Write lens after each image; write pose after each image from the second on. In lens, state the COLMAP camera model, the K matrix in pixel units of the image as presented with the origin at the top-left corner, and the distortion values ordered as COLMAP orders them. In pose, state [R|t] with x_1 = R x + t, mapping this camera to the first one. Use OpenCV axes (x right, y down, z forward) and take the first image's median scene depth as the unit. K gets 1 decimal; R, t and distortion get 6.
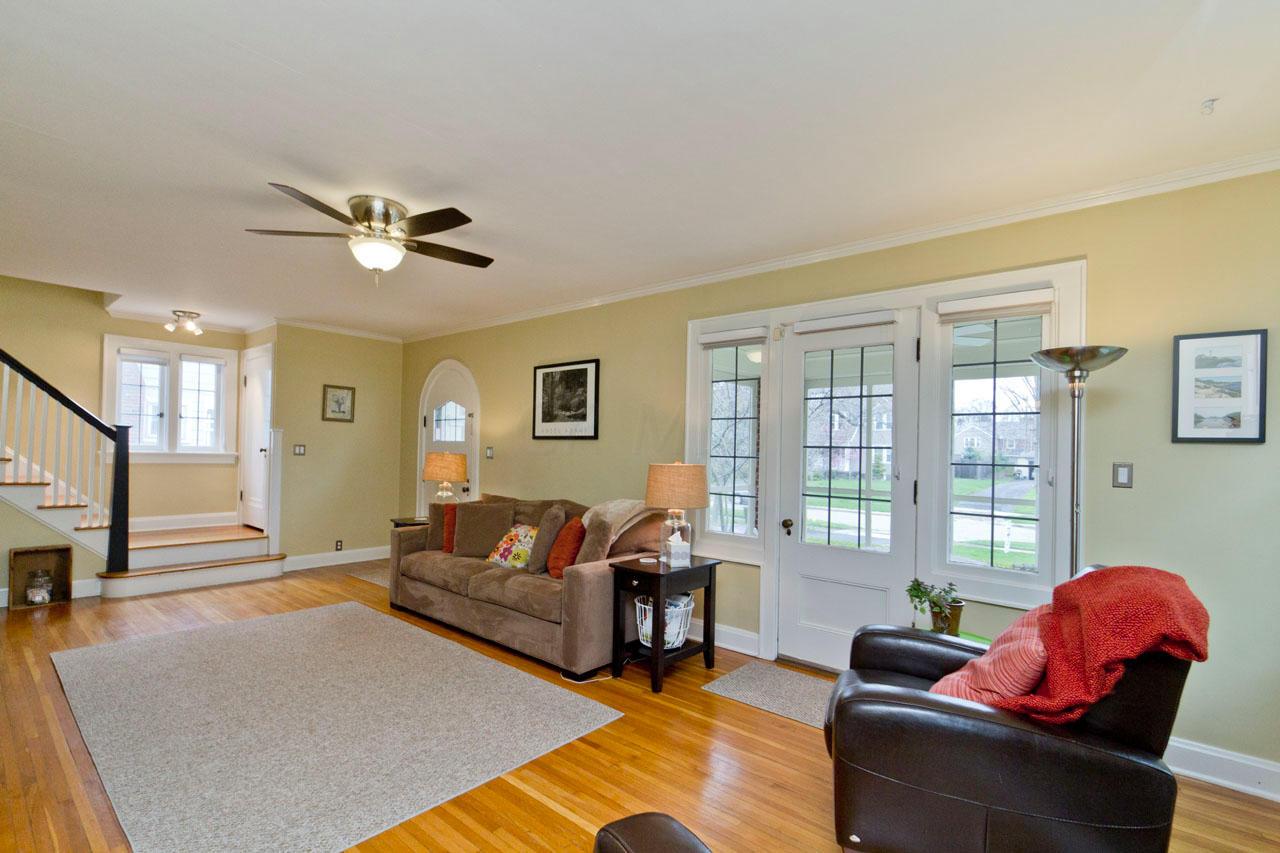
lens RADIAL K [[594.8, 0, 626.9], [0, 594.8, 433.7], [0, 0, 1]] dist [0.000216, -0.000008]
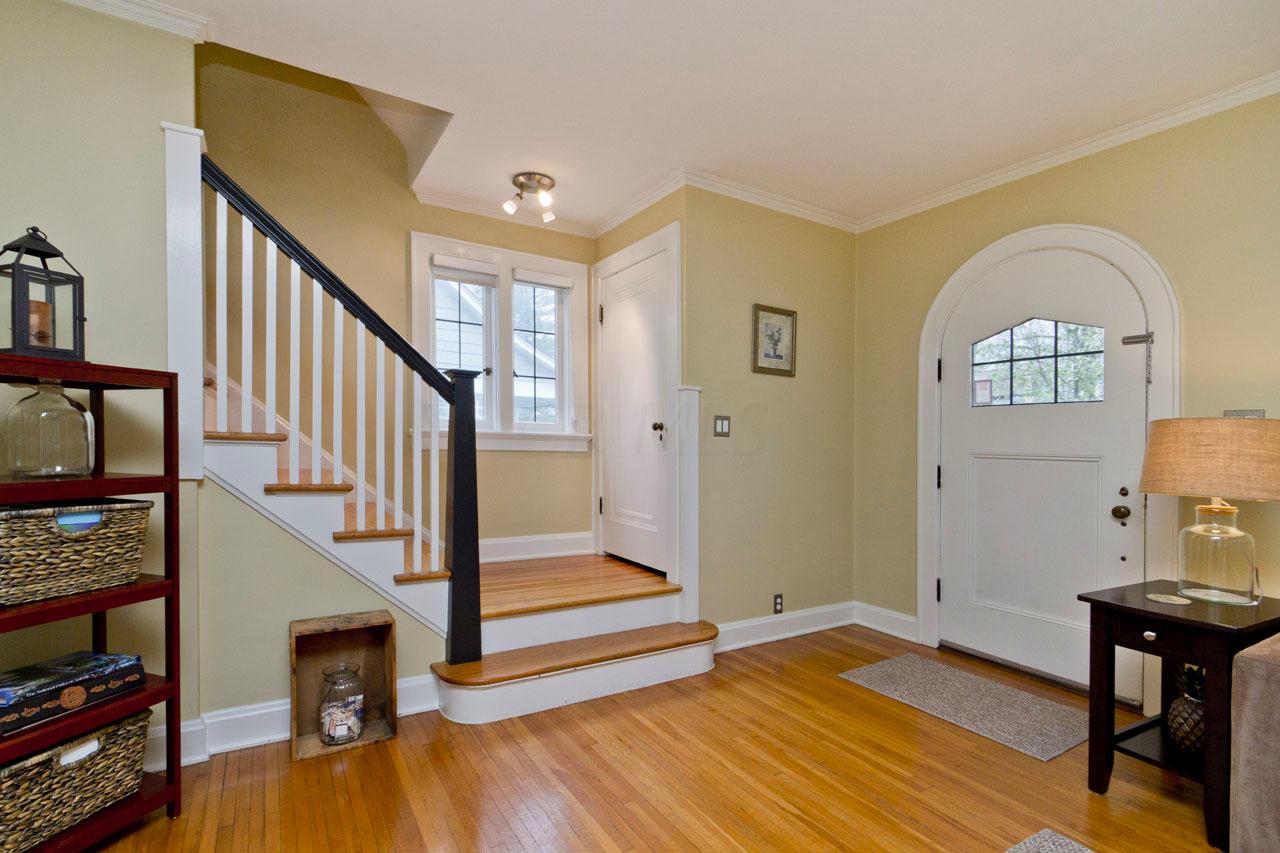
lens RADIAL K [[591.2, 0, 633.3], [0, 591.2, 459.0], [0, 0, 1]] dist [-0.001320, -0.000043]
pose [[0.956813, 0.006554, -0.290631, -0.573973], [0.007202, 0.998905, 0.046235, 0.038470], [0.290616, -0.046331, 0.955717, 0.571181]]
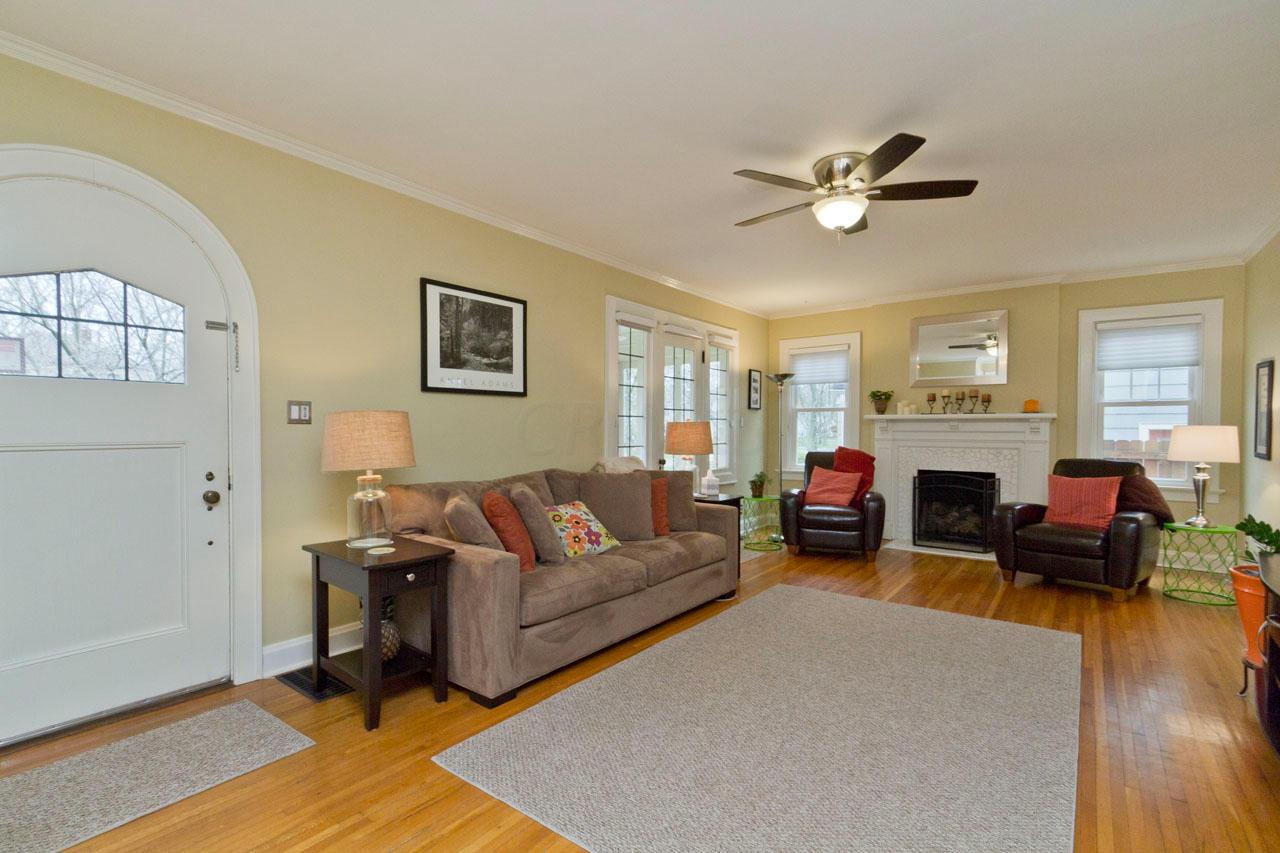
lens RADIAL K [[594.8, 0, 626.9], [0, 594.8, 433.7], [0, 0, 1]] dist [0.000216, -0.000008]
pose [[-0.065016, -0.030407, 0.997421, -0.852192], [-0.027990, 0.999198, 0.028637, 0.031753], [-0.997492, -0.026056, -0.065815, 0.858048]]
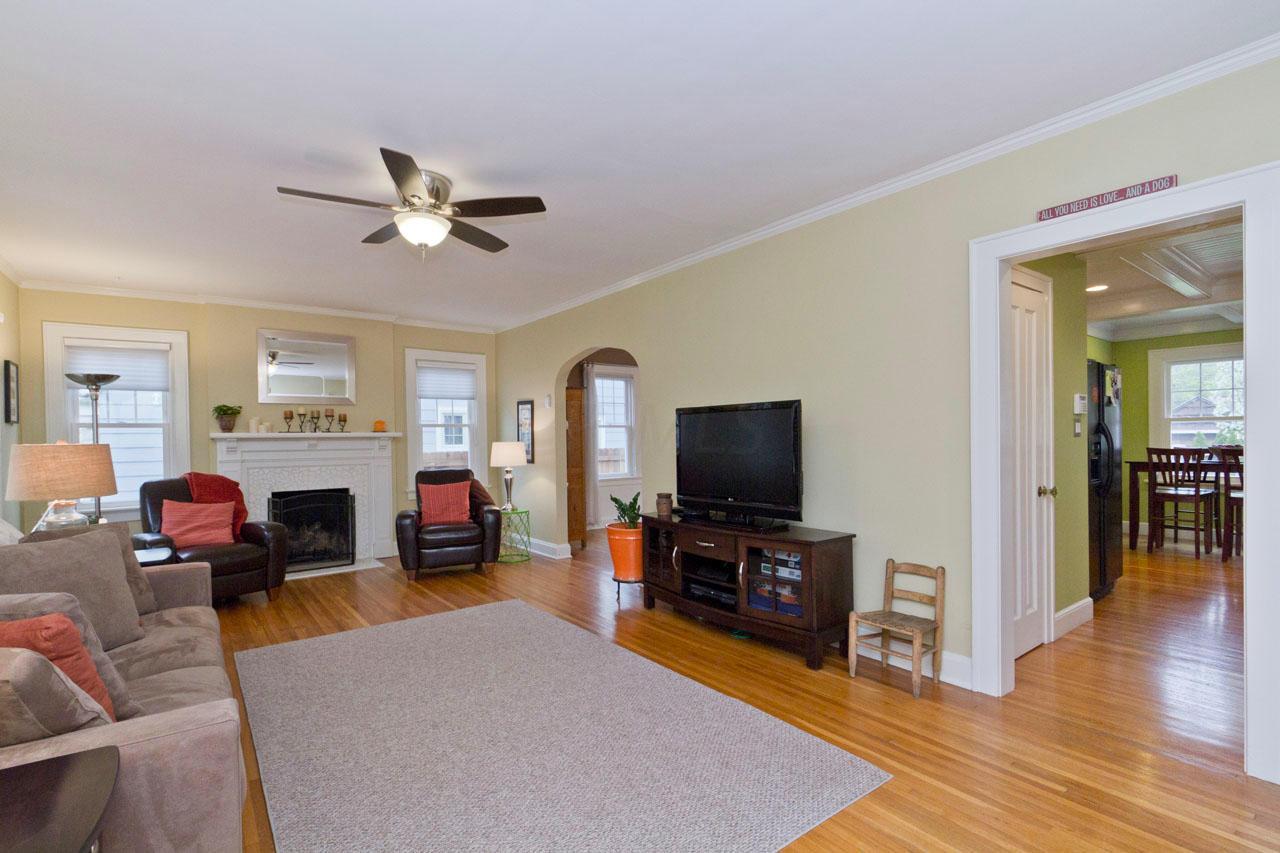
lens RADIAL K [[594.8, 0, 626.9], [0, 594.8, 433.7], [0, 0, 1]] dist [0.000216, -0.000008]
pose [[-0.978238, -0.005093, 0.207425, -0.577903], [-0.011181, 0.999540, -0.028191, 0.036617], [-0.207186, -0.029897, -0.977845, 1.144887]]
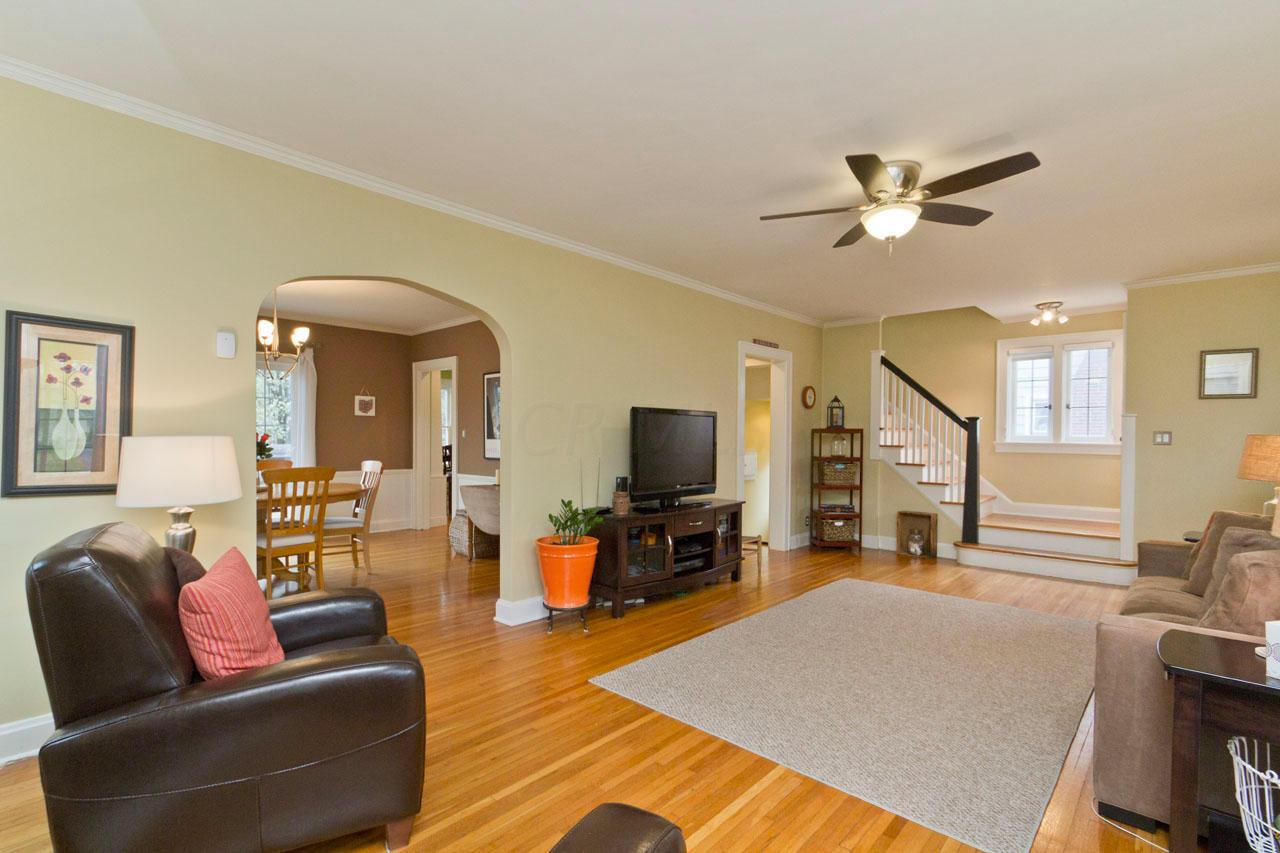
lens RADIAL K [[594.8, 0, 626.9], [0, 594.8, 433.7], [0, 0, 1]] dist [0.000216, -0.000008]
pose [[-0.031610, -0.026089, -0.999160, 0.335161], [0.015492, 0.999526, -0.026589, 0.038323], [0.999380, -0.016320, -0.031191, 0.367810]]
